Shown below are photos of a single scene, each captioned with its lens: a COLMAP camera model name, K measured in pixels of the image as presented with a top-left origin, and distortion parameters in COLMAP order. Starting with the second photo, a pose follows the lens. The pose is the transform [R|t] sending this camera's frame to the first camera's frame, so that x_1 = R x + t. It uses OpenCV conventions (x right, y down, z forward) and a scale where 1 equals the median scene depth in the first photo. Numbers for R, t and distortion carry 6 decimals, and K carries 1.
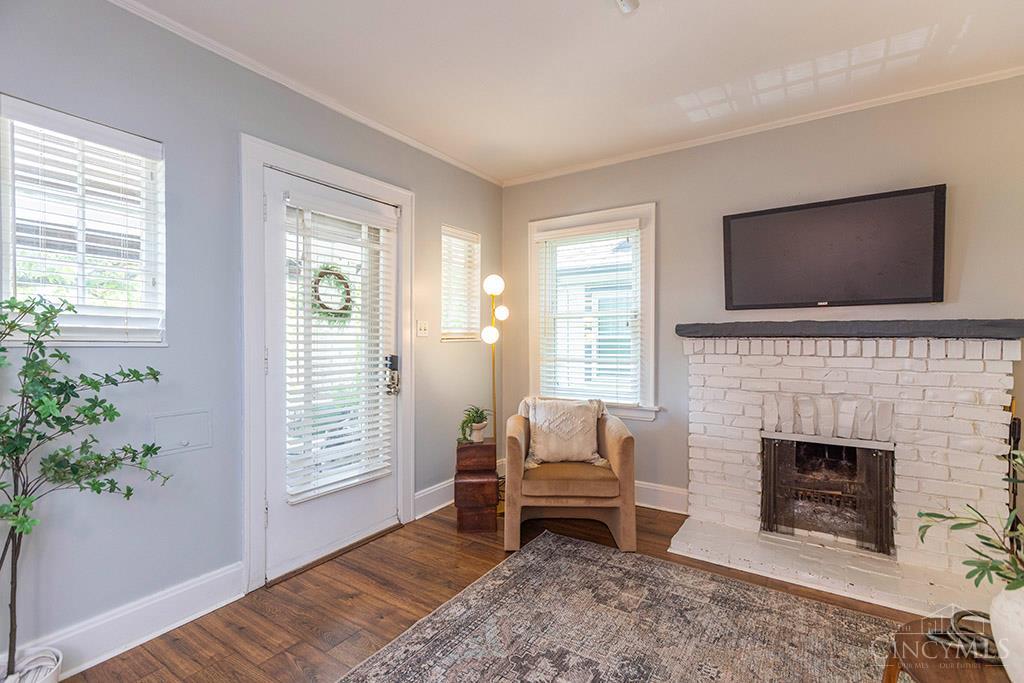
lens RADIAL K [[477.7, 0, 507.6], [0, 477.7, 344.6], [0, 0, 1]] dist [0.010292, -0.000364]
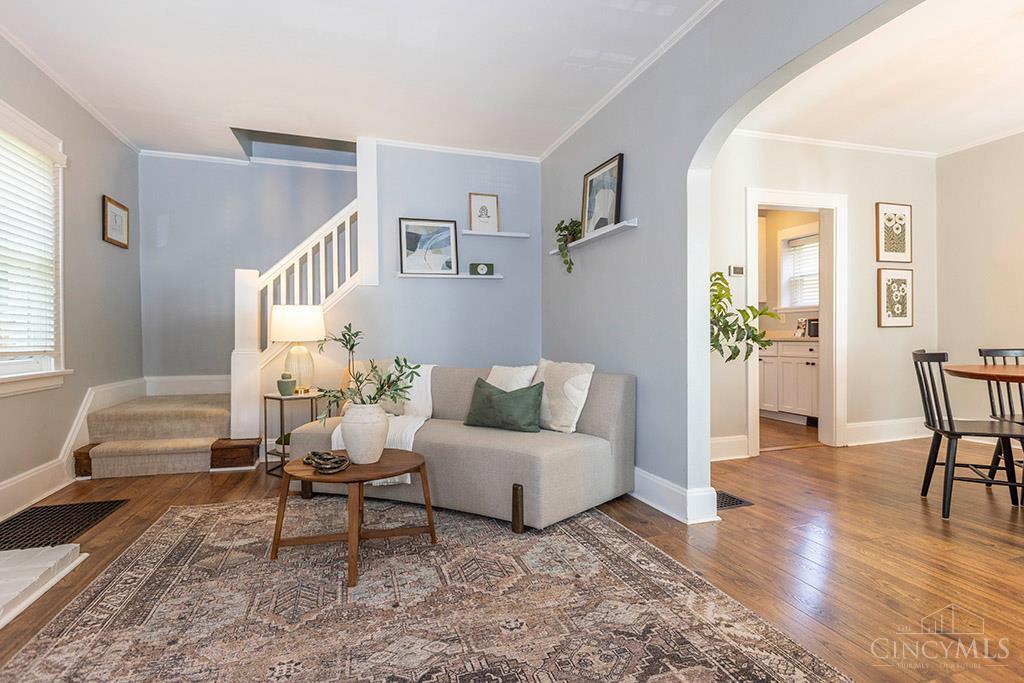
lens RADIAL K [[506.2, 0, 510.2], [0, 506.2, 340.0], [0, 0, 1]] dist [0.003189, -0.000529]
pose [[-0.780485, 0.000219, 0.625174, -0.238690], [0.014899, 0.999722, 0.018251, 0.095258], [-0.624997, 0.023559, -0.780272, 0.912524]]
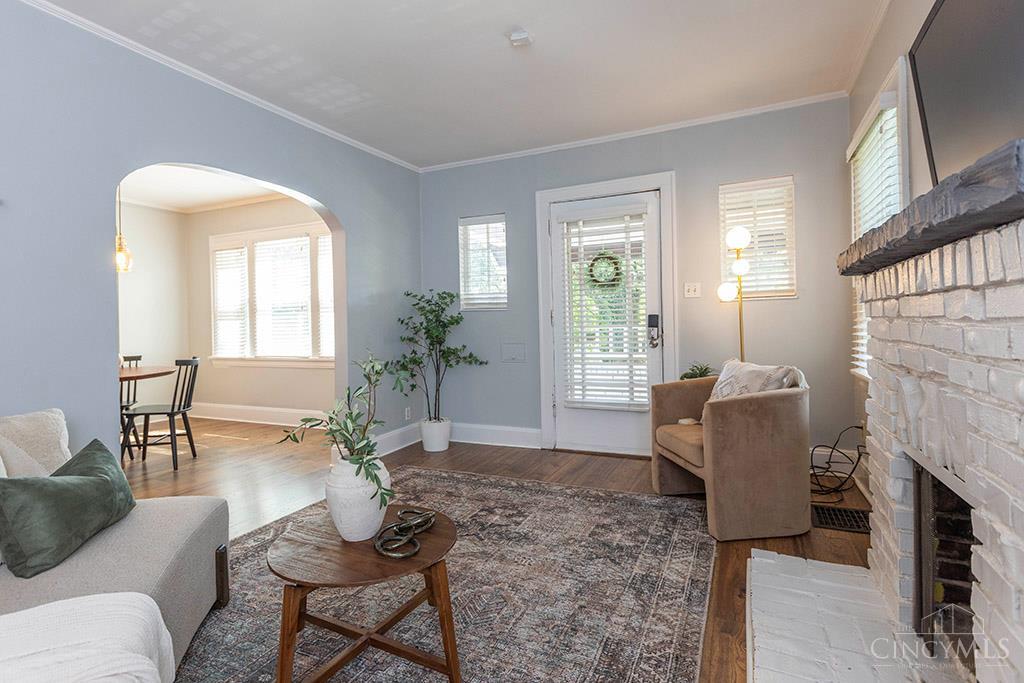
lens RADIAL K [[506.3, 0, 497.2], [0, 506.3, 320.4], [0, 0, 1]] dist [0.001232, -0.000001]
pose [[0.128165, -0.009053, -0.991712, 1.105382], [0.005452, 0.999950, -0.008424, 0.051502], [0.991738, -0.004327, 0.128208, 0.505443]]
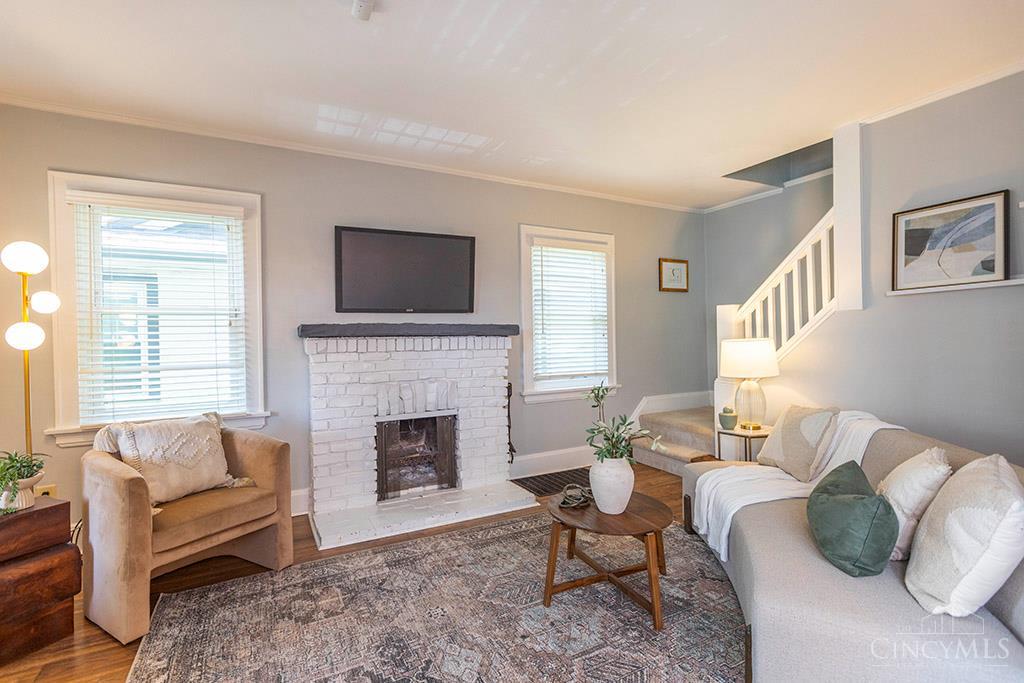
lens RADIAL K [[466.7, 0, 507.9], [0, 466.7, 340.3], [0, 0, 1]] dist [0.001880, -0.000065]
pose [[0.479174, -0.011132, 0.877650, -0.333407], [0.028217, 0.999598, -0.002727, 0.006027], [-0.877267, 0.026071, 0.479295, 0.176414]]
